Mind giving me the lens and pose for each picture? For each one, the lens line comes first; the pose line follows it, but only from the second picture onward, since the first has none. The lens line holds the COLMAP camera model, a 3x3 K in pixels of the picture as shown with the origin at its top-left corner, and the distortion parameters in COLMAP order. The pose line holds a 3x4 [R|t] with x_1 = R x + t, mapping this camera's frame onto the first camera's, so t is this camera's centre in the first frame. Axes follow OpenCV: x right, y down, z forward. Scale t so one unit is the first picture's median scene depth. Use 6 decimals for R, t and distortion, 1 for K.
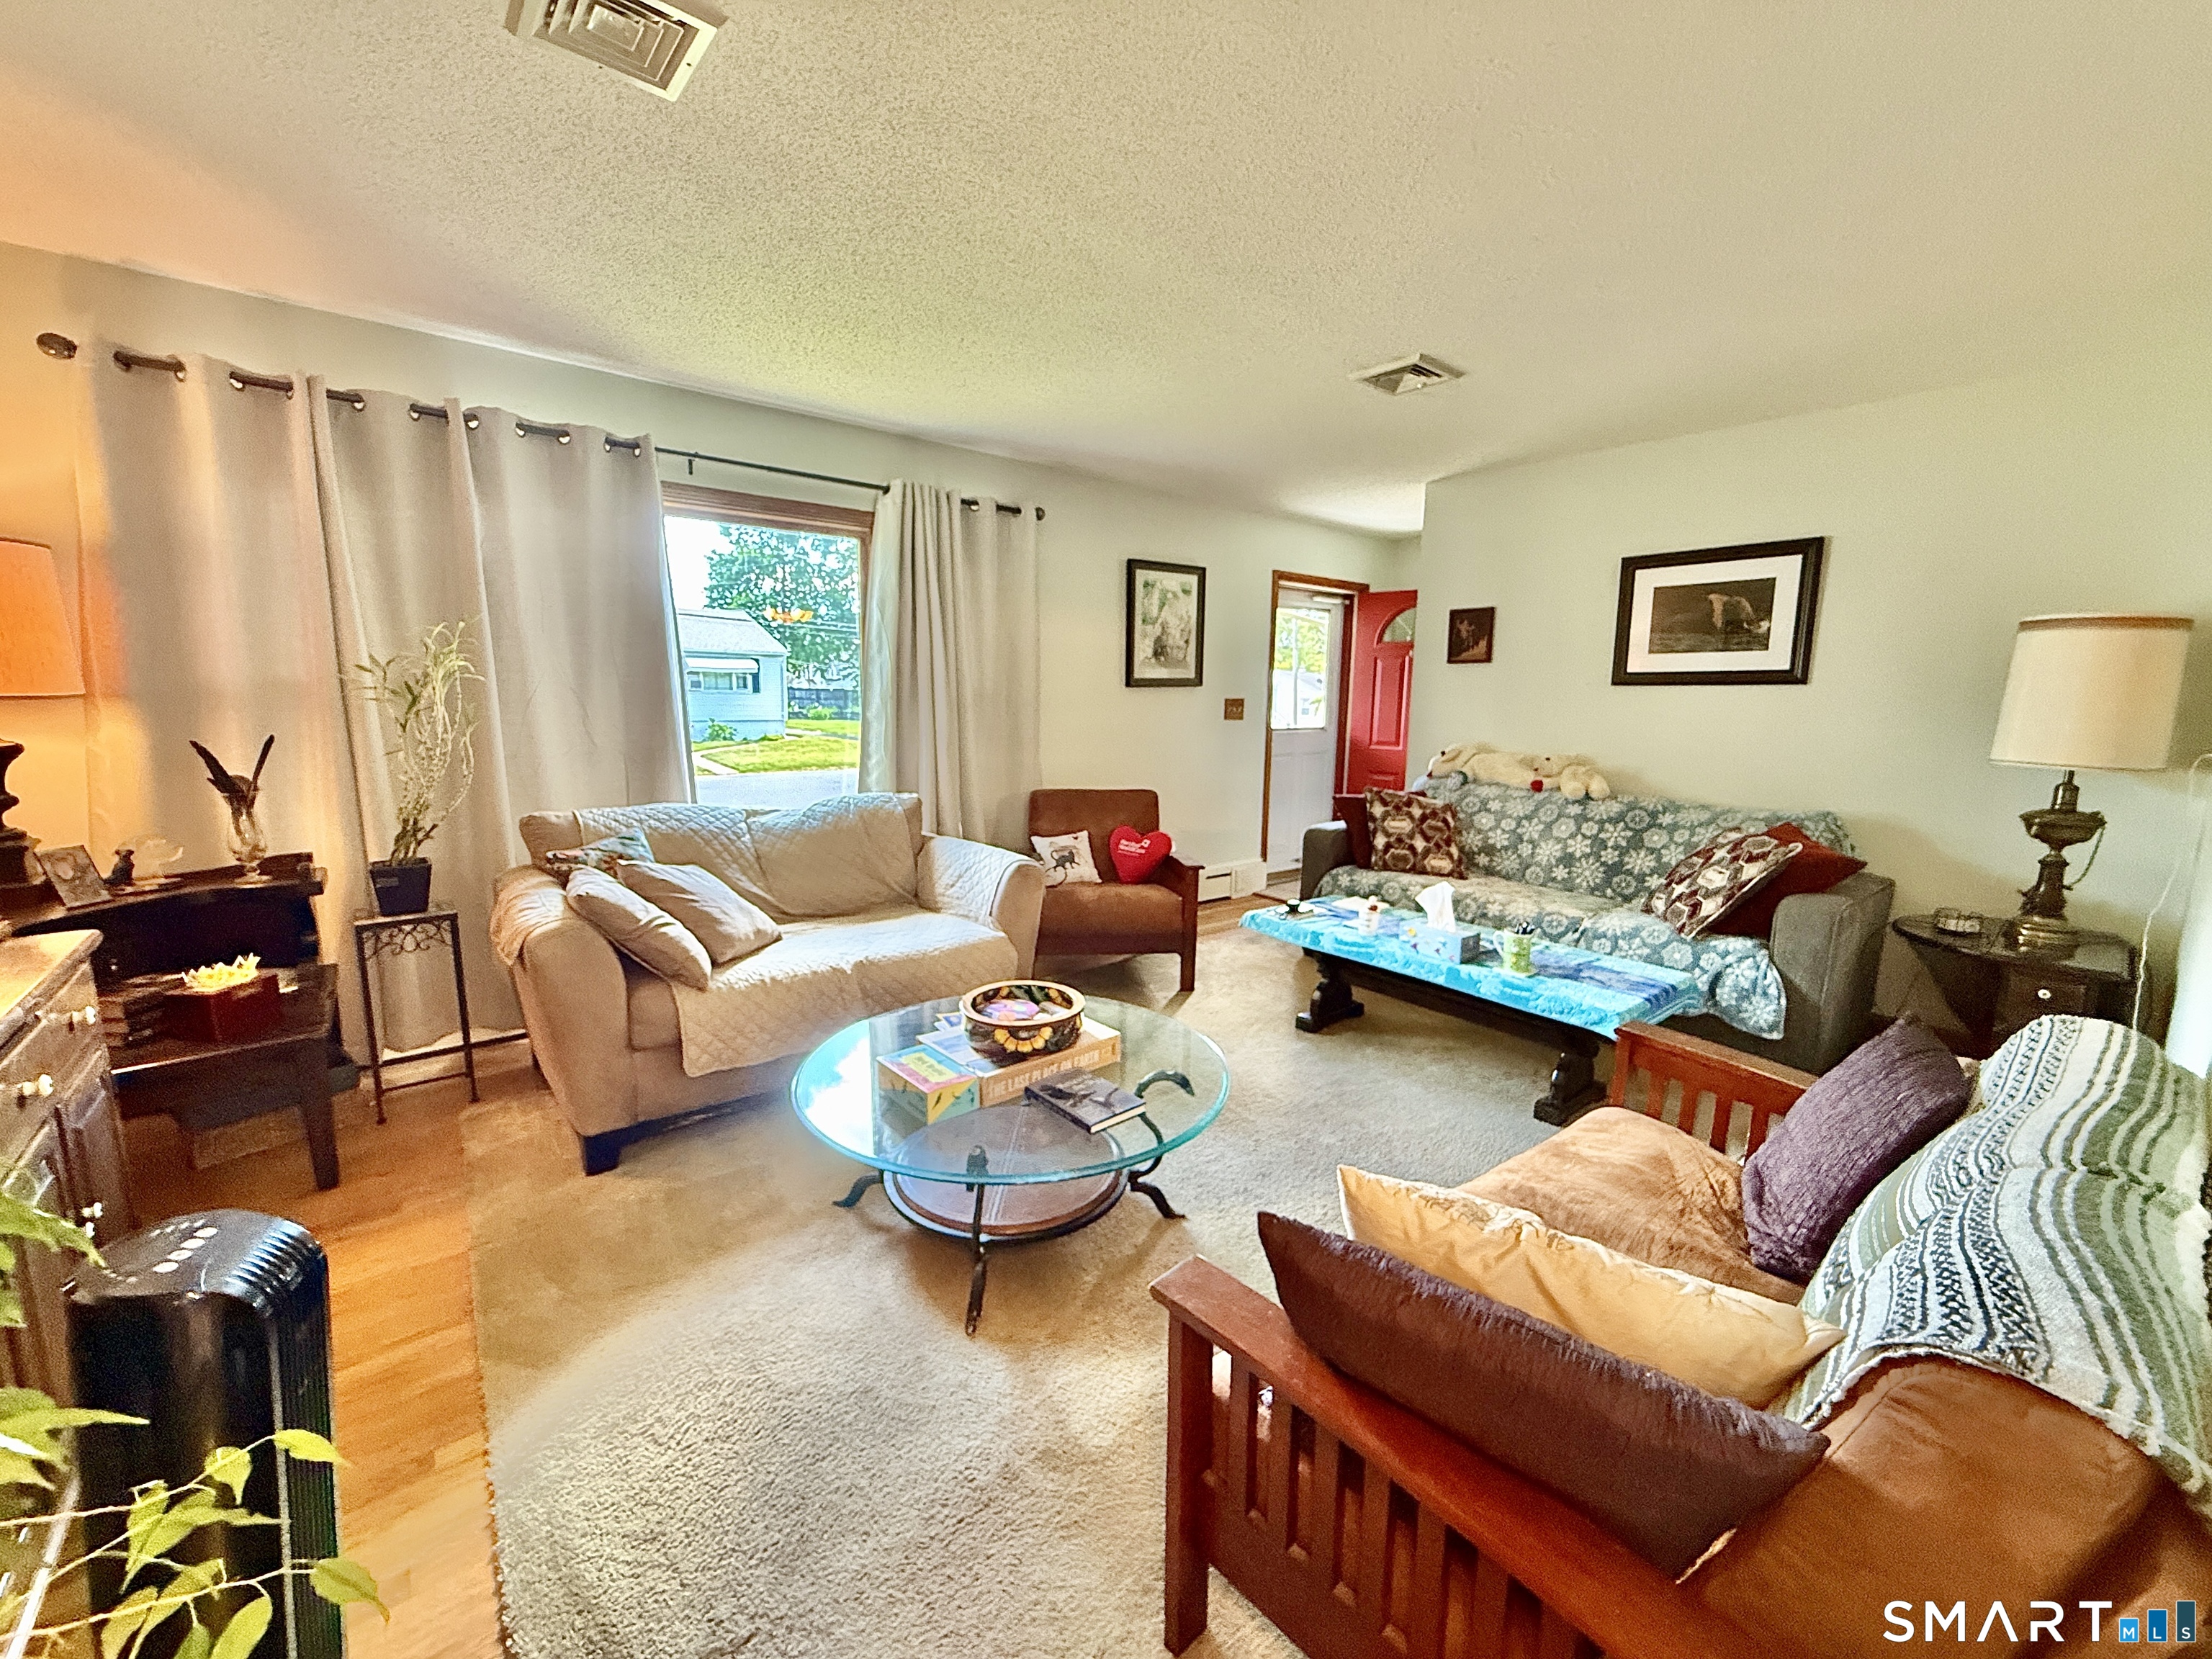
lens RADIAL K [[884.1, 0, 1109.2], [0, 884.1, 834.0], [0, 0, 1]] dist [0.002302, 0.000325]
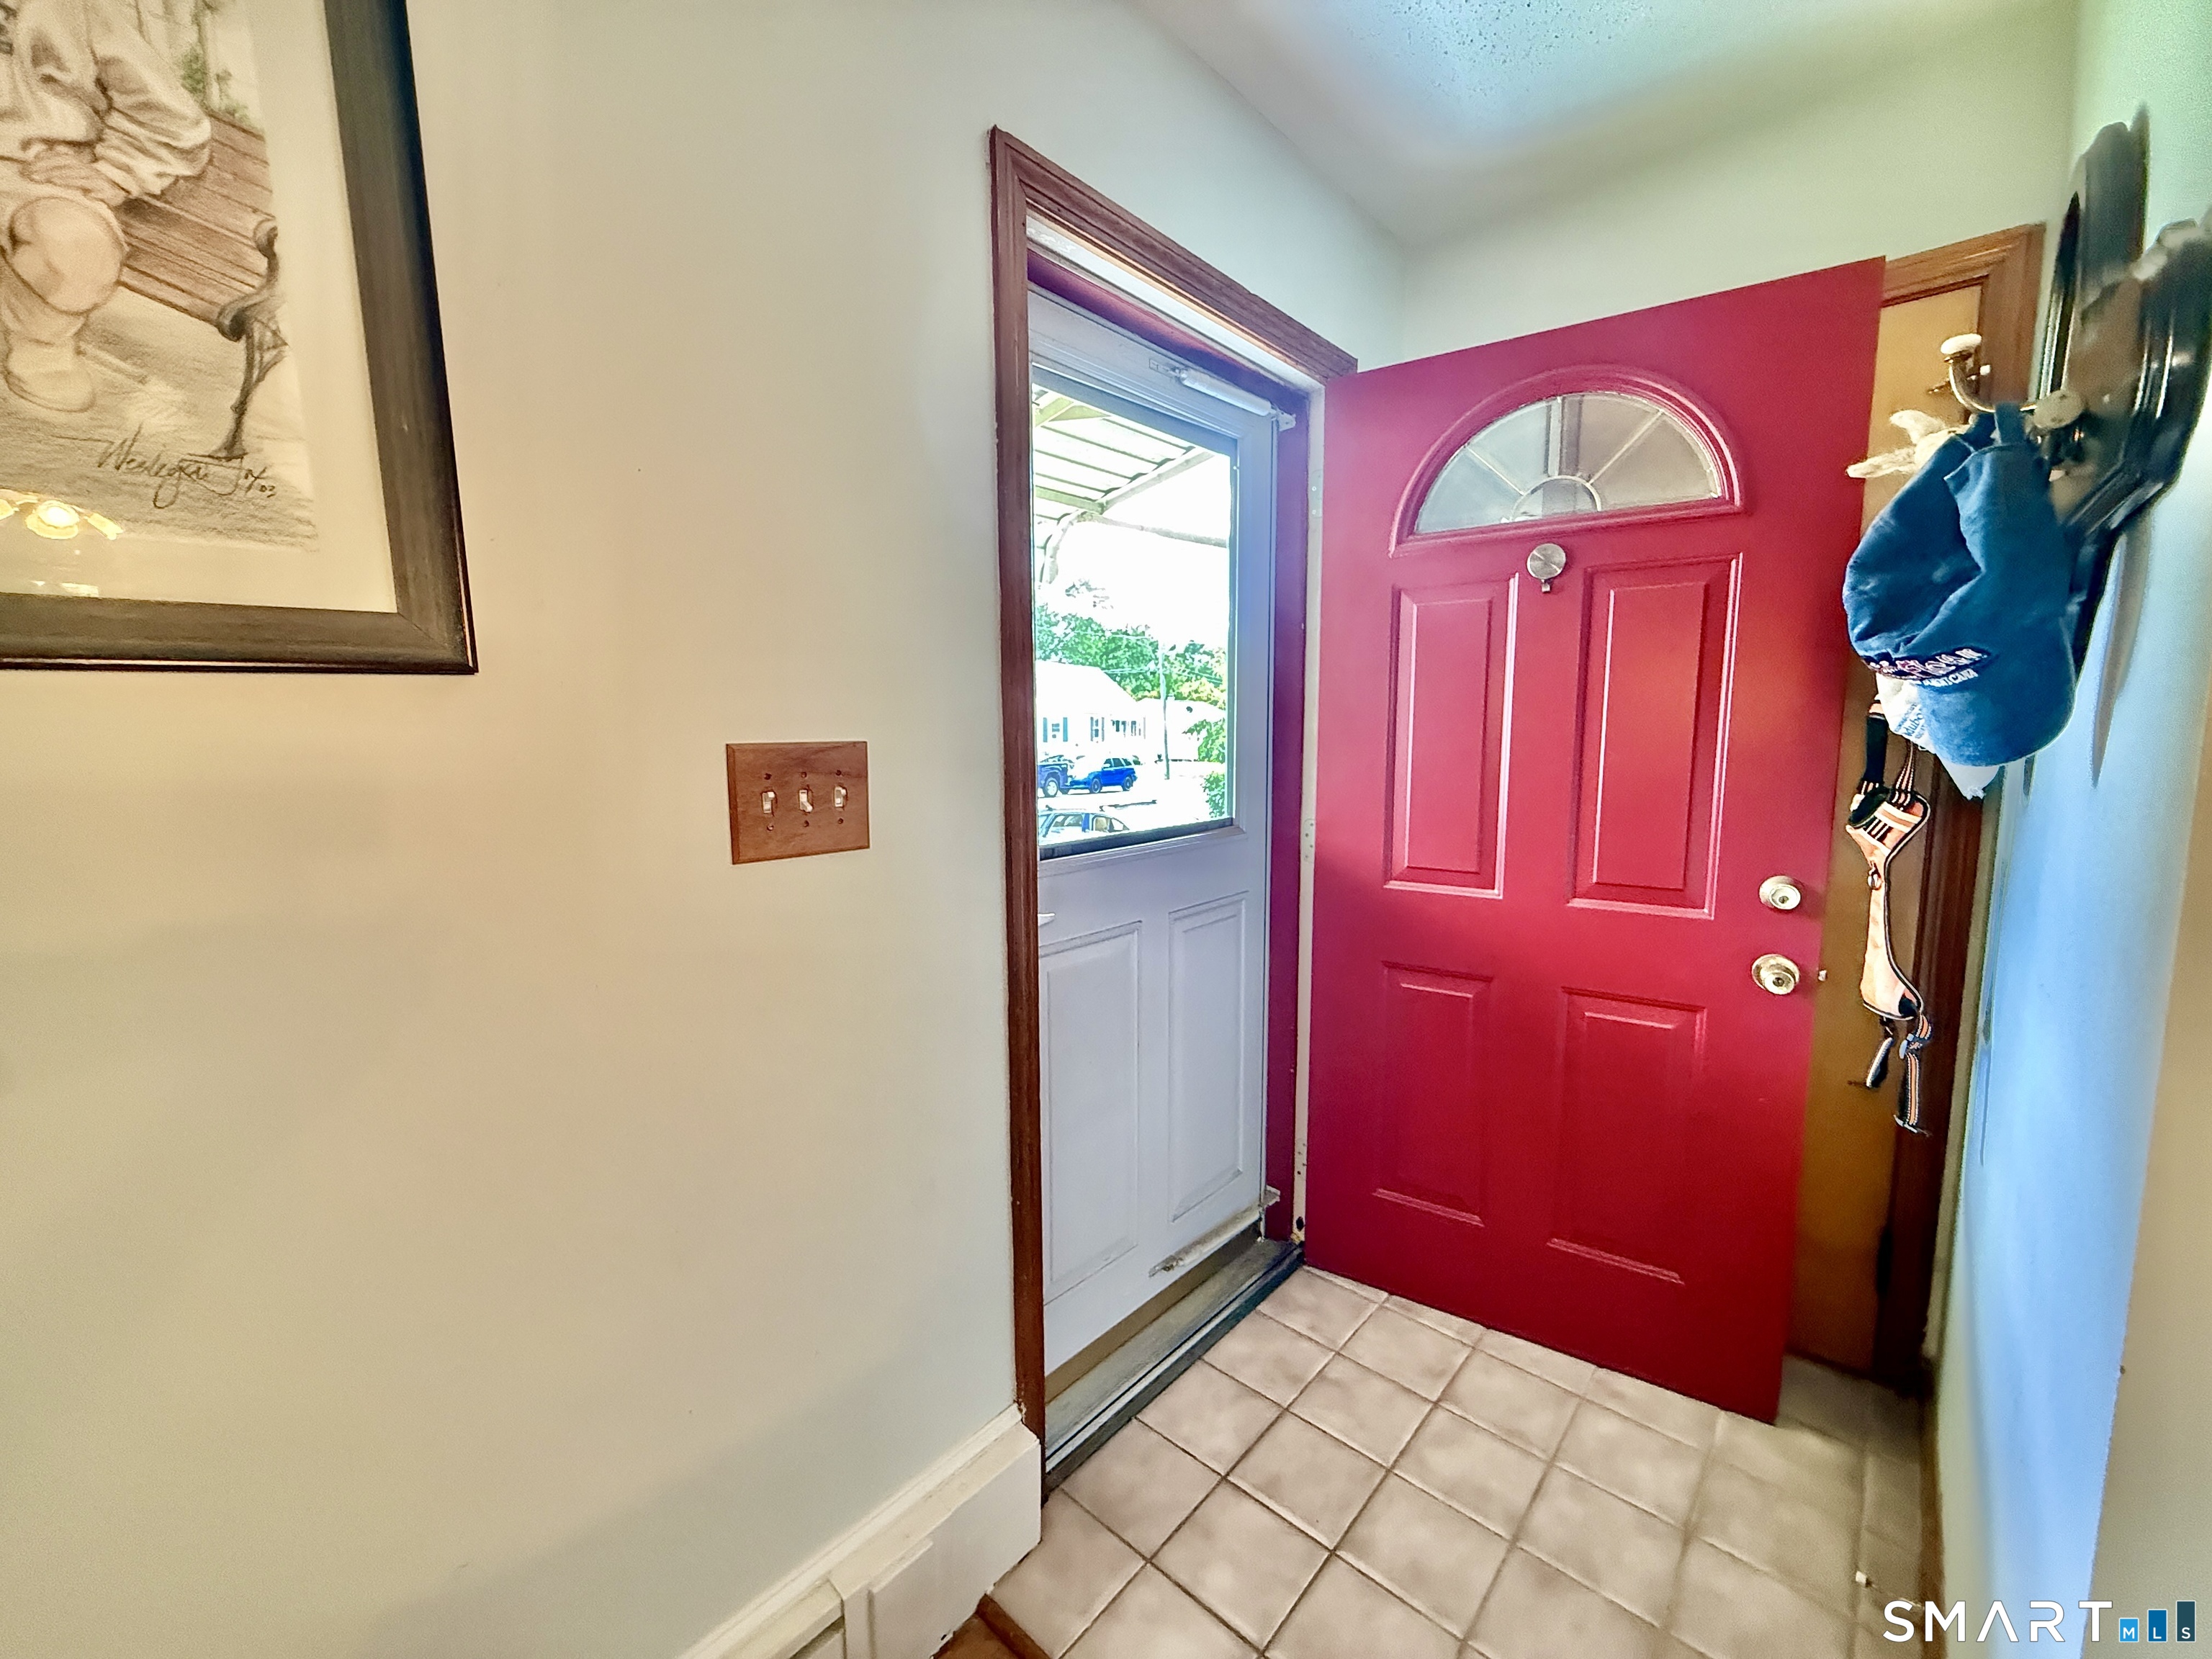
lens RADIAL K [[884.1, 0, 1105.0], [0, 884.1, 829.8], [0, 0, 1]] dist [0.002302, 0.000325]
pose [[0.990542, -0.040209, 0.131189, 0.165197], [0.045720, 0.998182, -0.039263, -0.113668], [-0.129372, 0.044890, 0.990580, 0.732396]]
